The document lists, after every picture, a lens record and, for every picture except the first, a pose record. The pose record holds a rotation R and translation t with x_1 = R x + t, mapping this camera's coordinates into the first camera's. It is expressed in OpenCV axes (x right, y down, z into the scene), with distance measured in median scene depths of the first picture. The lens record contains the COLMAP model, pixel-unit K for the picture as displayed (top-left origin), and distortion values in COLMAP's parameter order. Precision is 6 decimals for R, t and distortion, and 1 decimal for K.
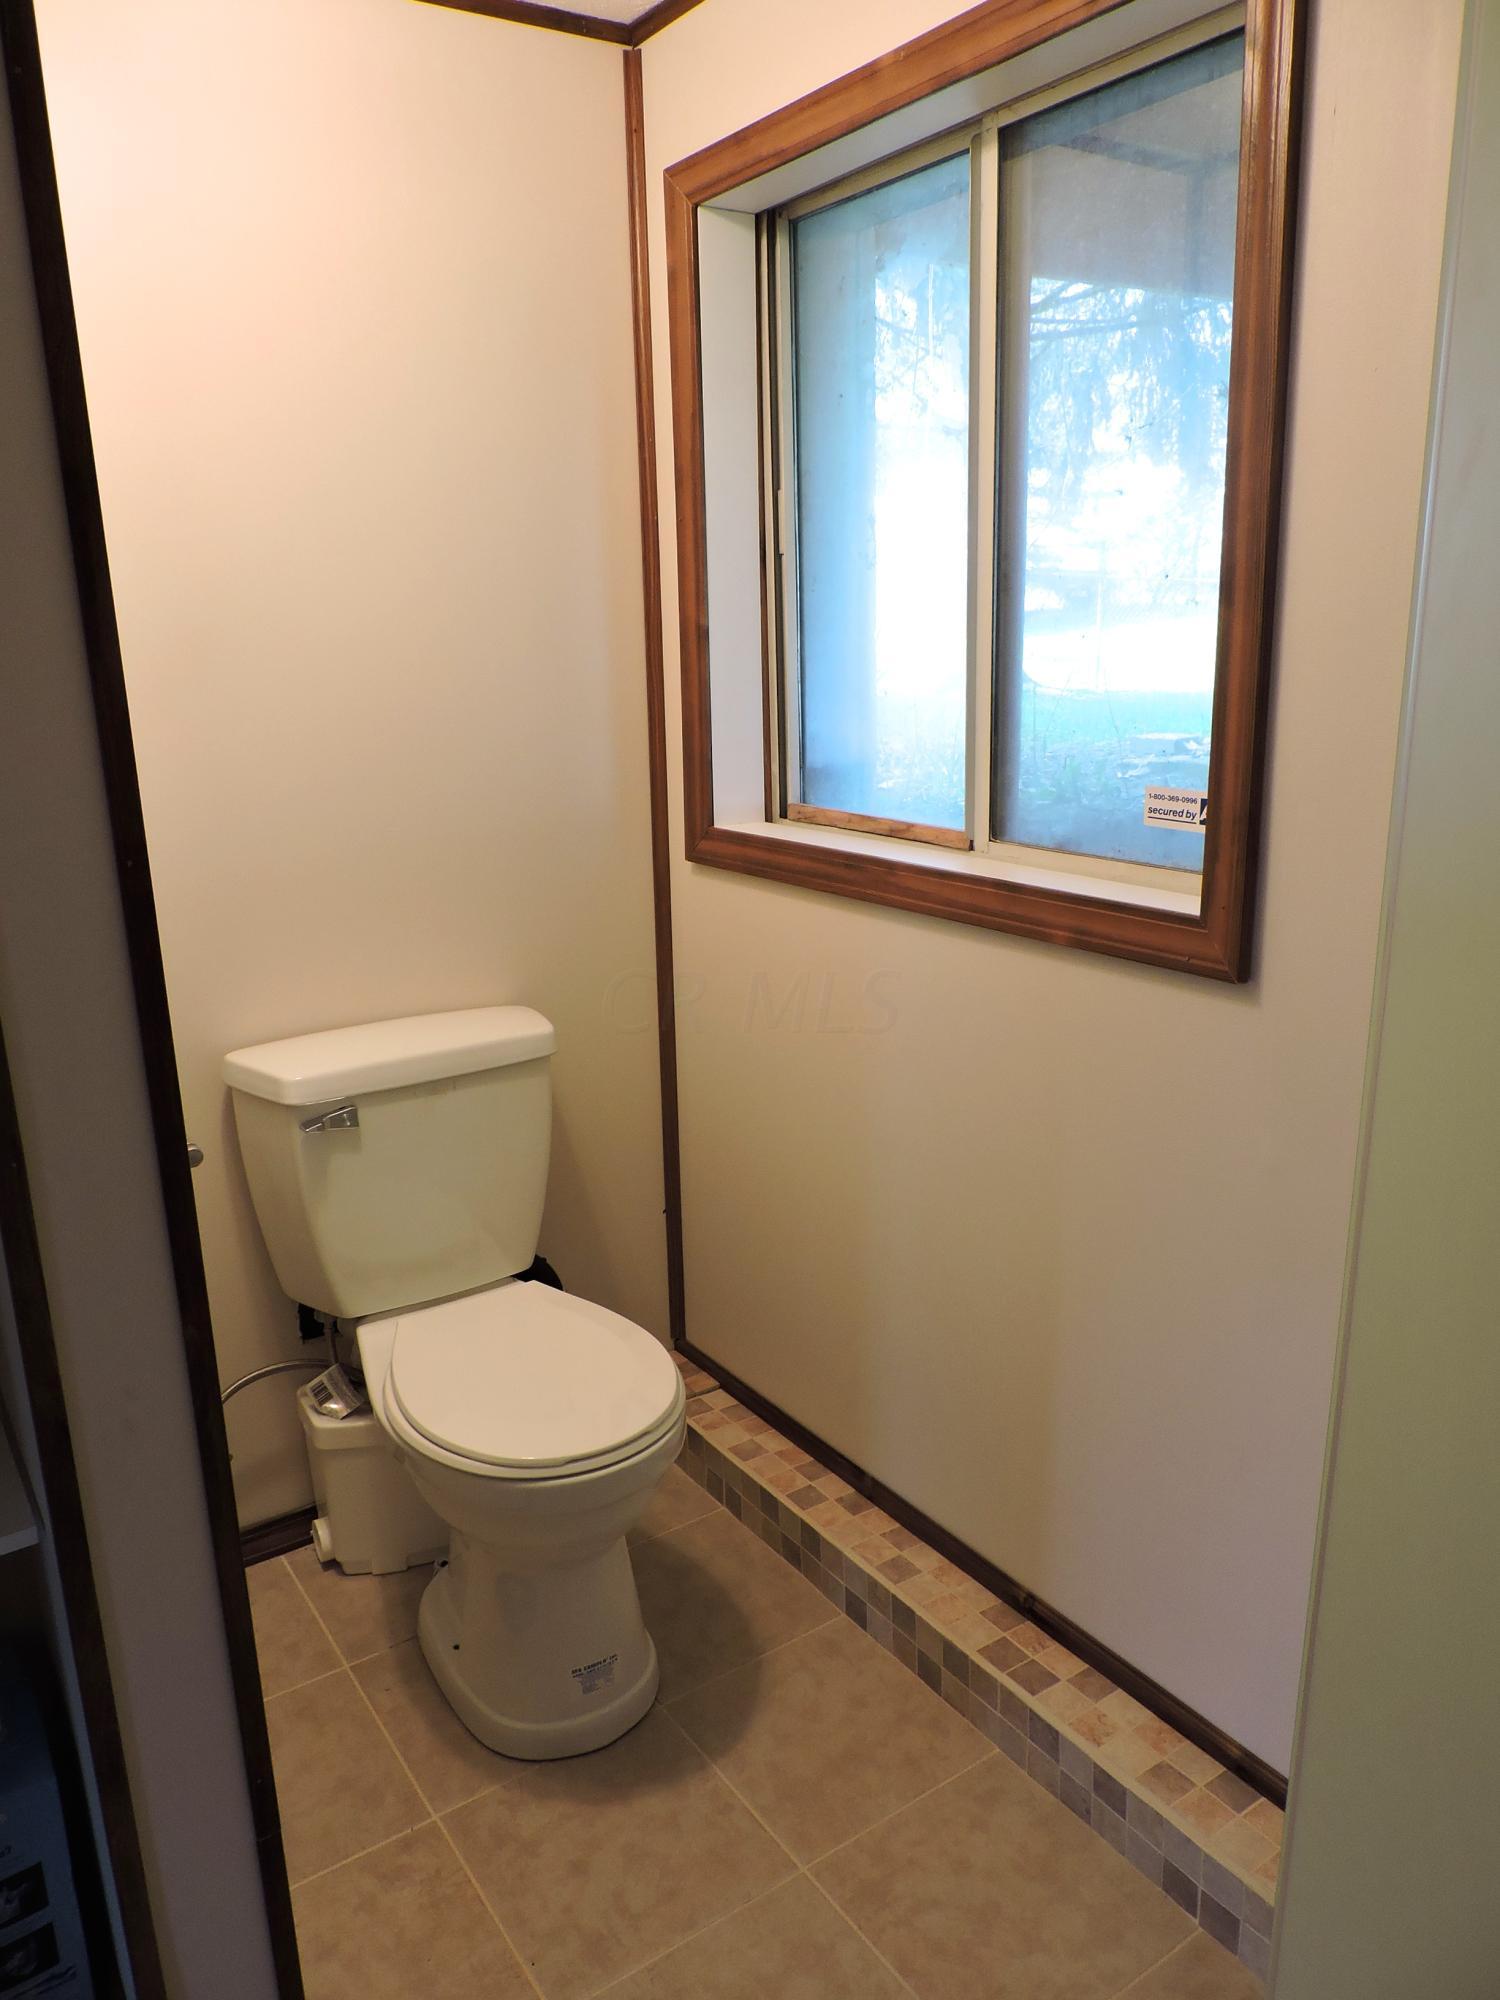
lens RADIAL K [[1428.0, 0, 750.0], [0, 1428.0, 1000.0], [0, 0, 1]] dist [-0.023696, 0.006603]
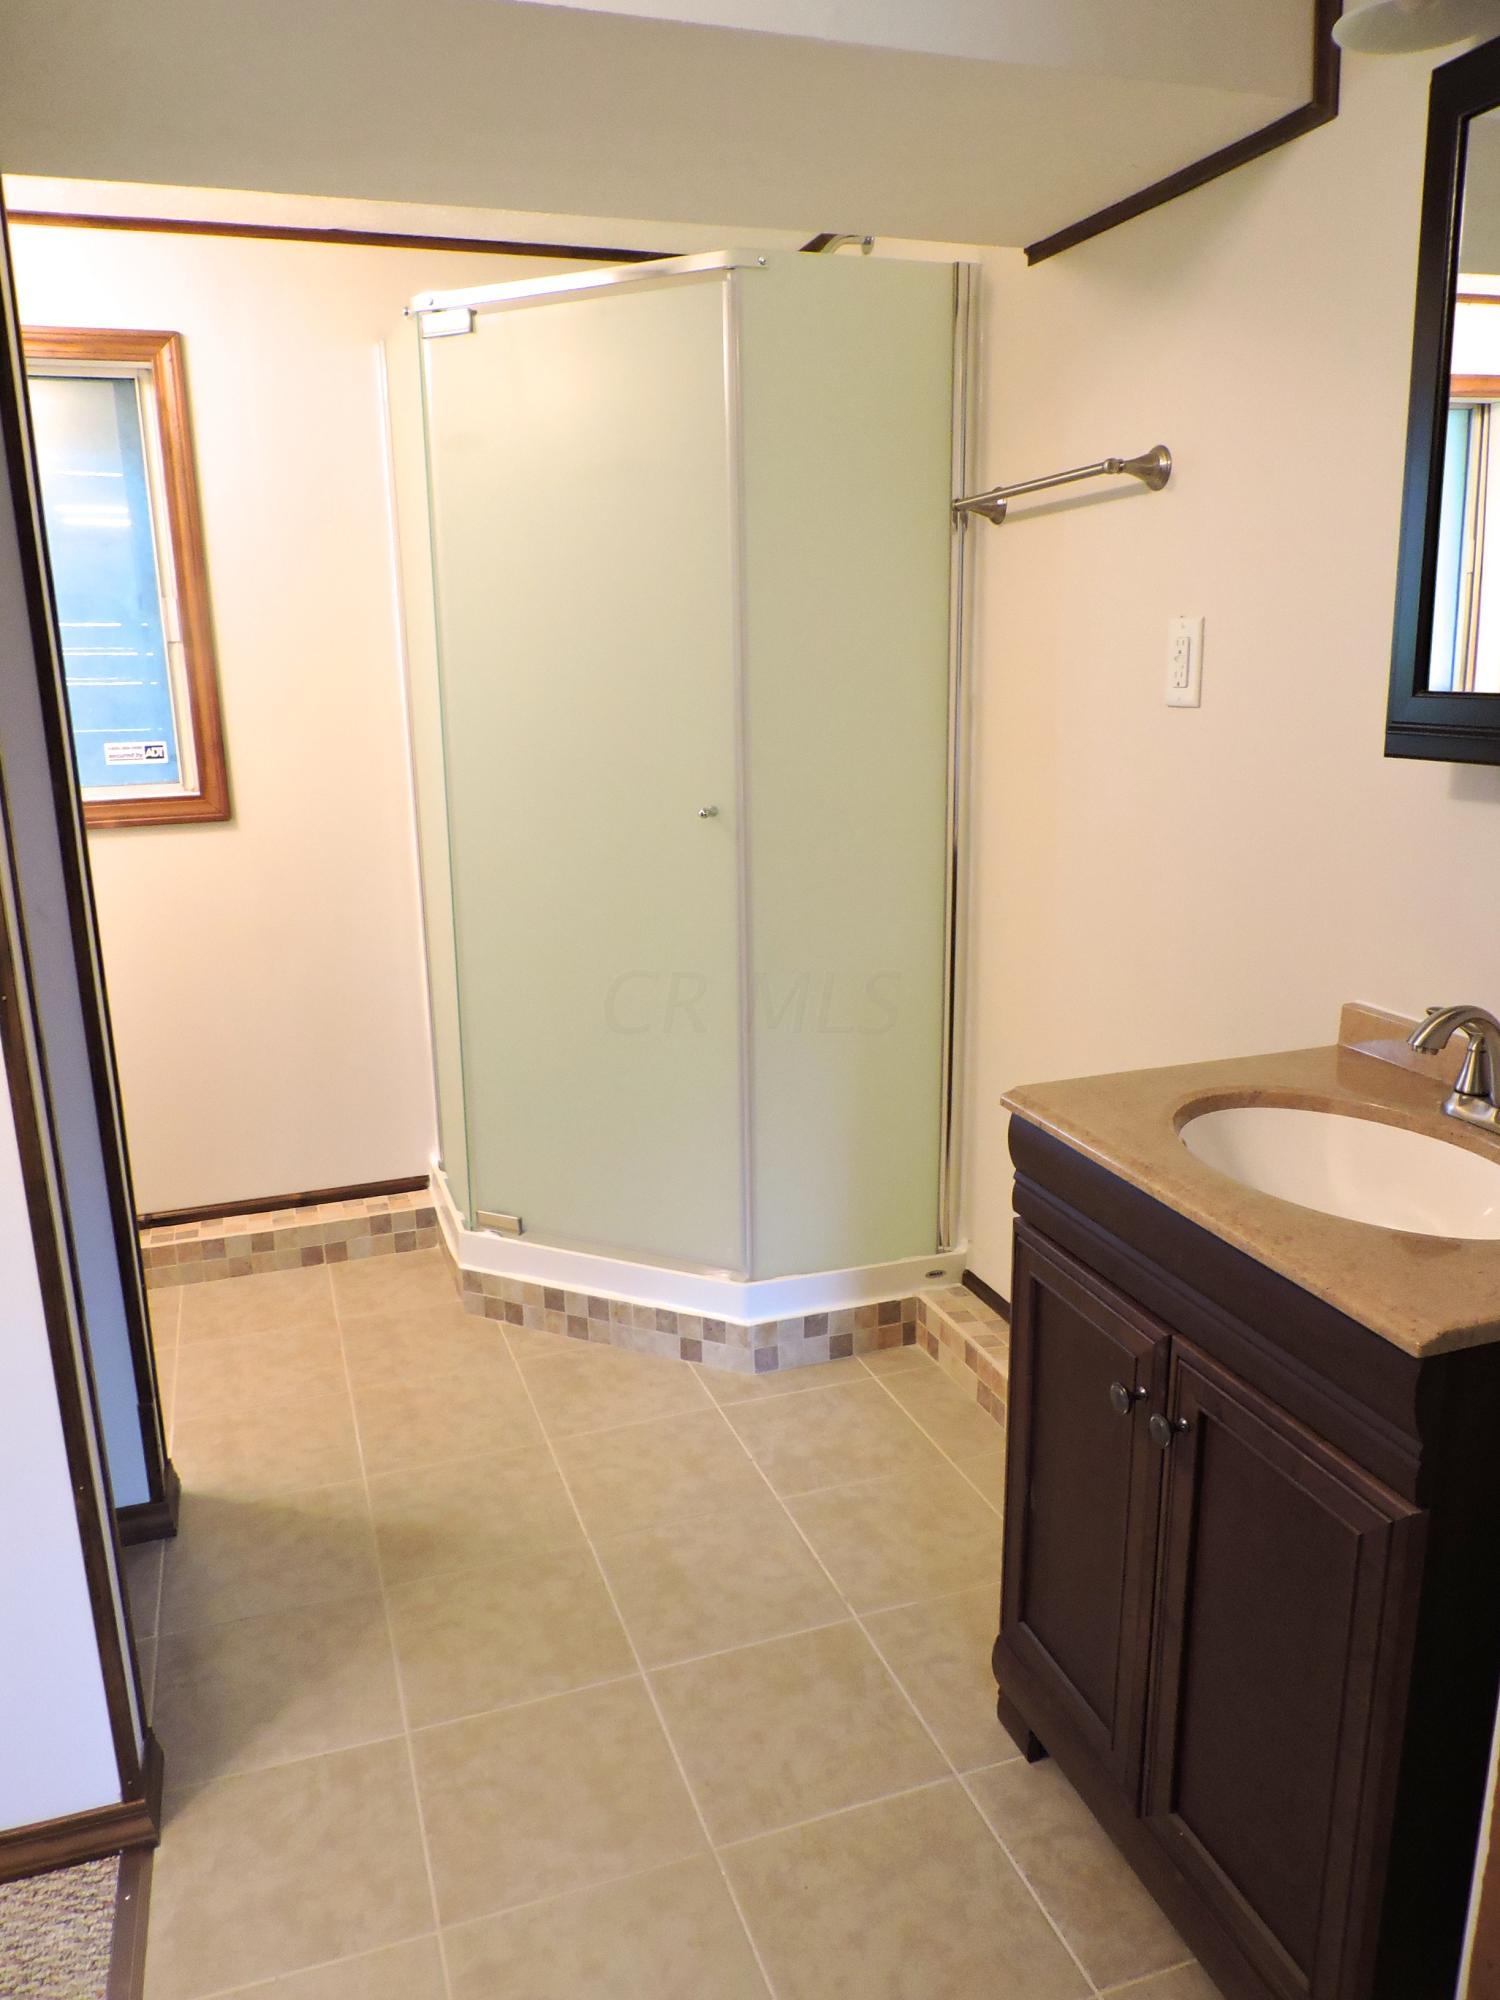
lens RADIAL K [[1428.0, 0, 750.0], [0, 1428.0, 1000.0], [0, 0, 1]] dist [-0.023696, 0.006603]
pose [[0.269910, -0.218369, 0.937797, -1.277412], [0.256854, 0.954982, 0.148445, 0.109444], [-0.927995, 0.200810, 0.313848, -0.303727]]
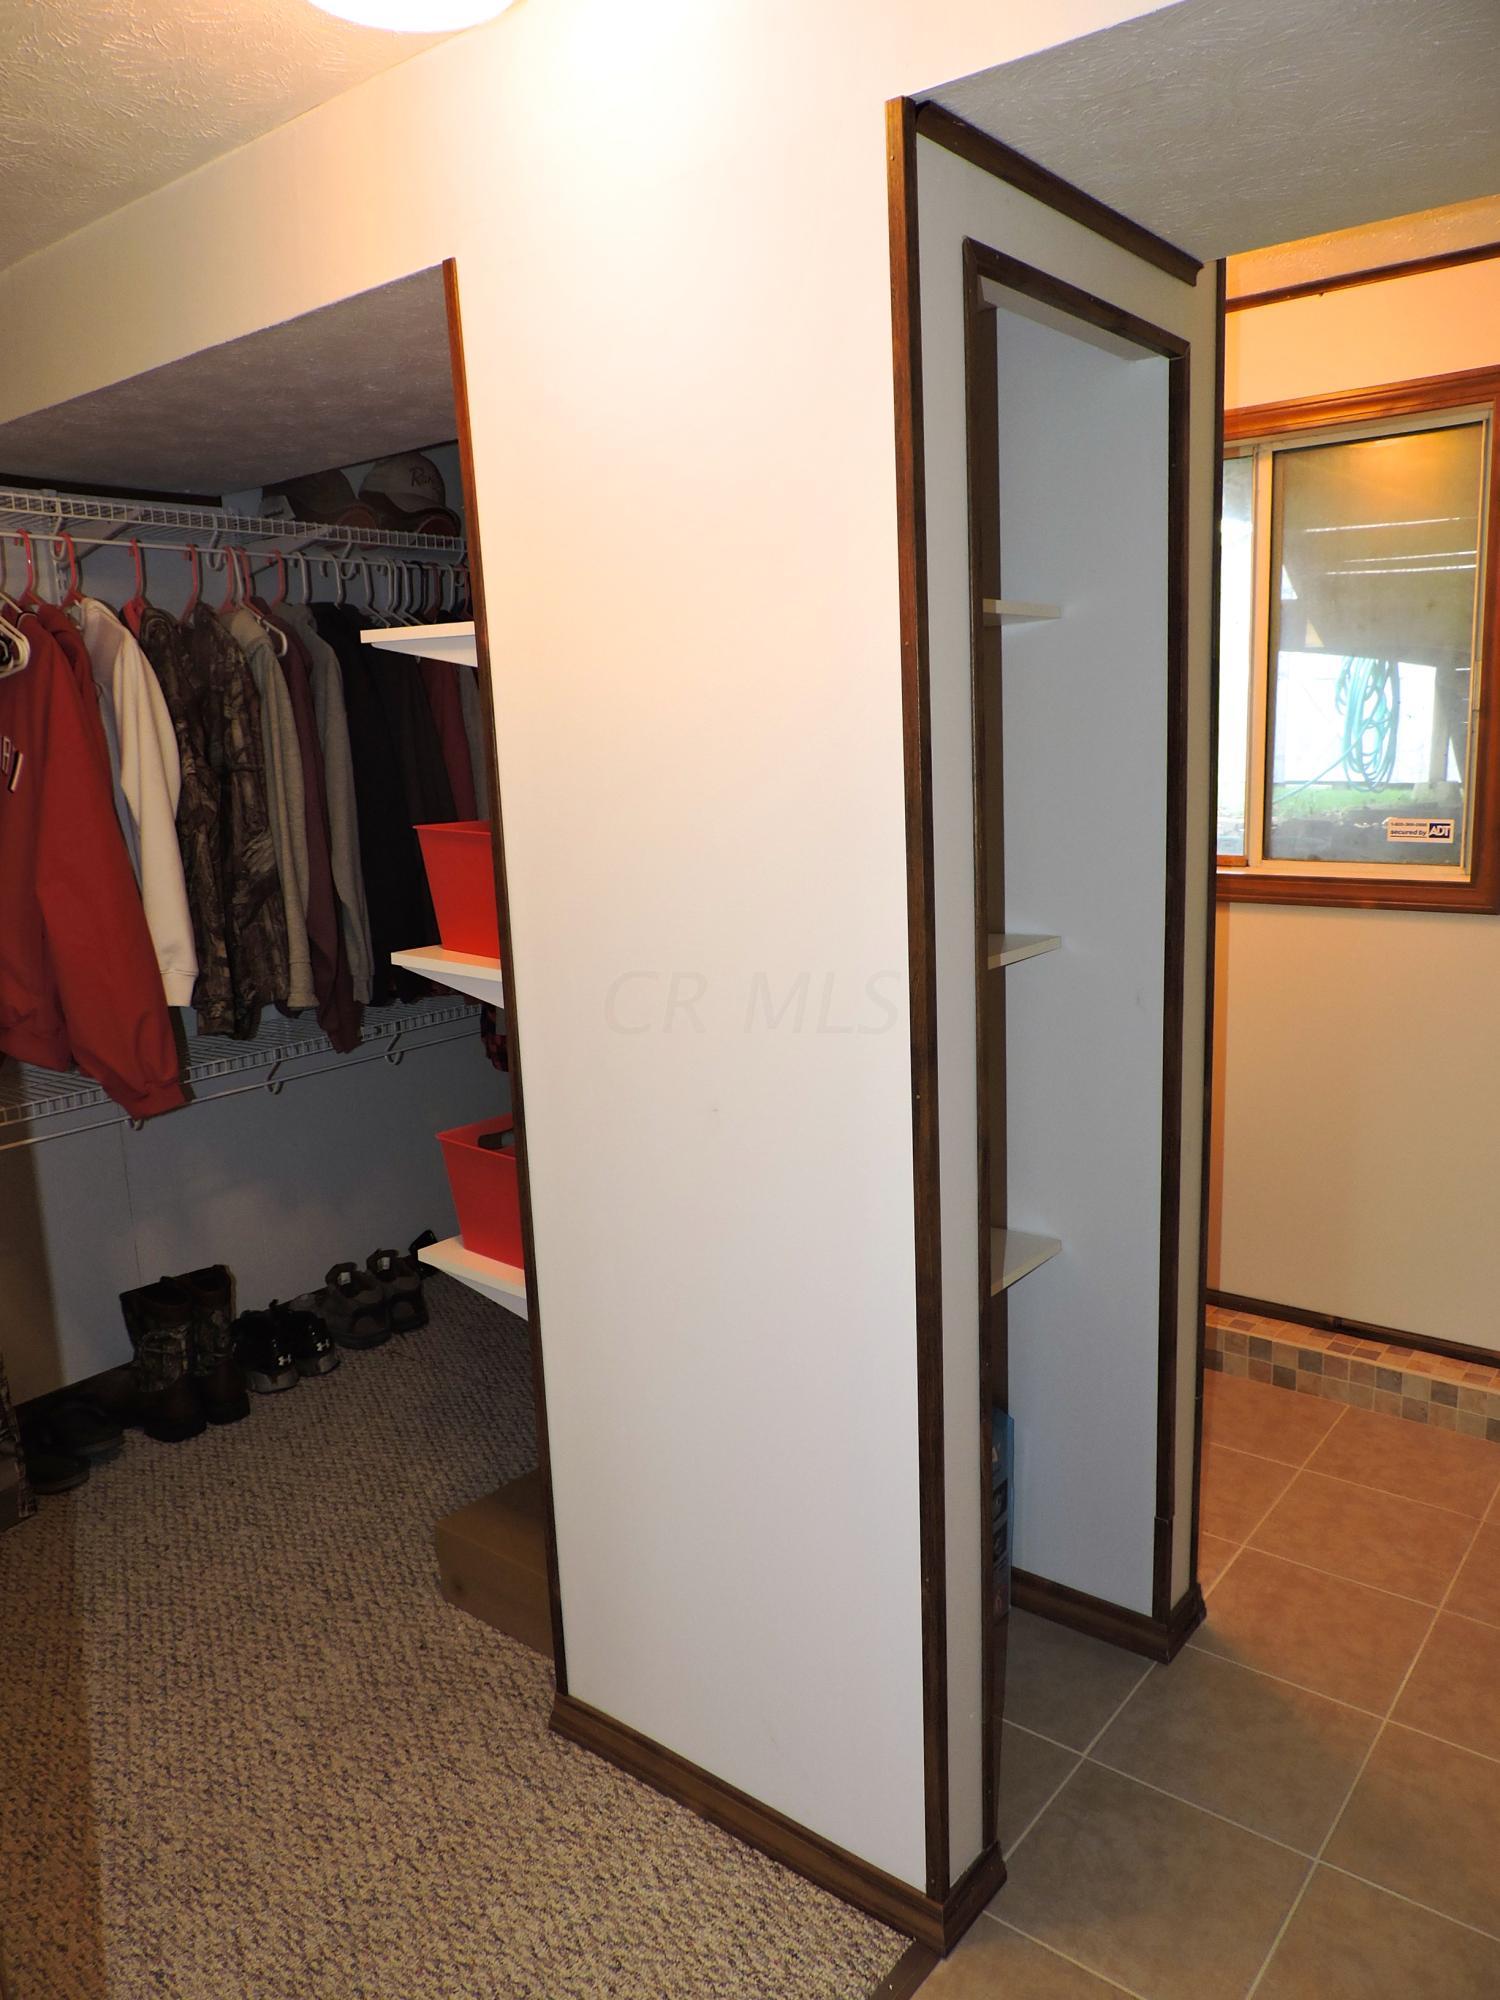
lens RADIAL K [[1428.0, 0, 750.0], [0, 1428.0, 1000.0], [0, 0, 1]] dist [-0.023696, 0.006603]
pose [[0.956138, -0.065359, 0.285530, -0.960914], [0.086942, 0.994183, -0.063564, 0.112252], [-0.279715, 0.085600, 0.956259, -0.430263]]
